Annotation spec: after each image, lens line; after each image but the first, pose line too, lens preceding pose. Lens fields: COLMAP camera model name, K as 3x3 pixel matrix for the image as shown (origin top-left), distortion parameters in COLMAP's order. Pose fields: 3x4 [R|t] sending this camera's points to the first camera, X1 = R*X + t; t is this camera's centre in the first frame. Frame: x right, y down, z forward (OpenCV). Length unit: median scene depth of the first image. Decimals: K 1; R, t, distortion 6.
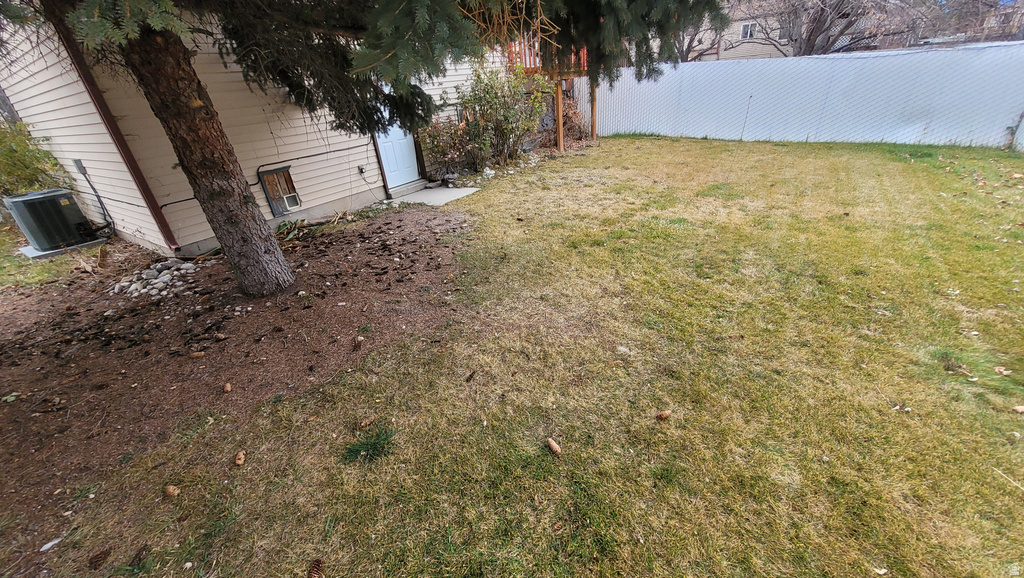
lens RADIAL K [[402.1, 0, 515.7], [0, 402.1, 291.7], [0, 0, 1]] dist [0.004264, 0.000176]
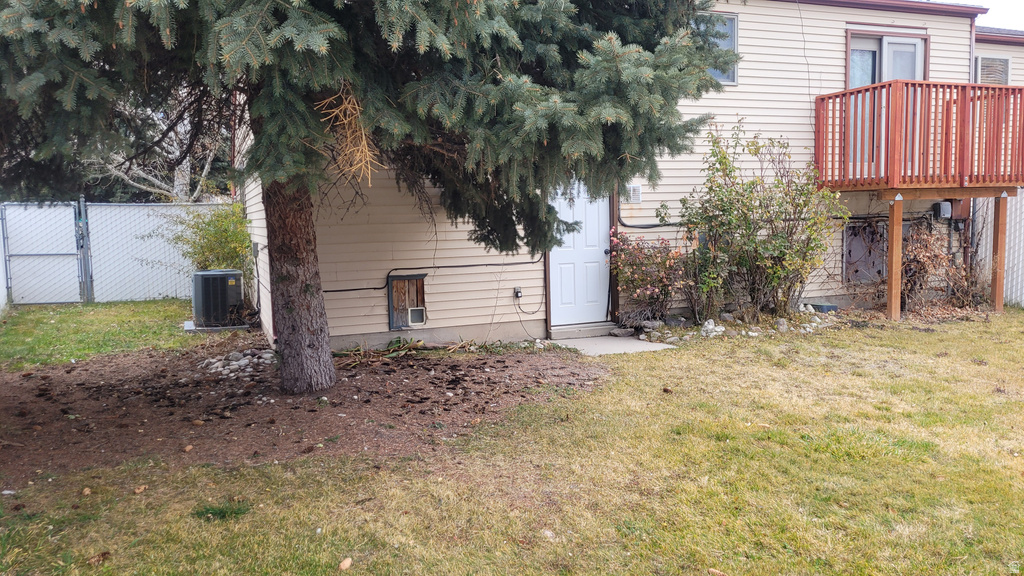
lens RADIAL K [[765.4, 0, 512.5], [0, 765.4, 283.2], [0, 0, 1]] dist [0.044605, -0.008828]
pose [[0.829110, 0.121243, -0.545781, 0.459385], [-0.304581, 0.916573, -0.259084, 0.054374], [0.468836, 0.381043, 0.796868, -0.149659]]
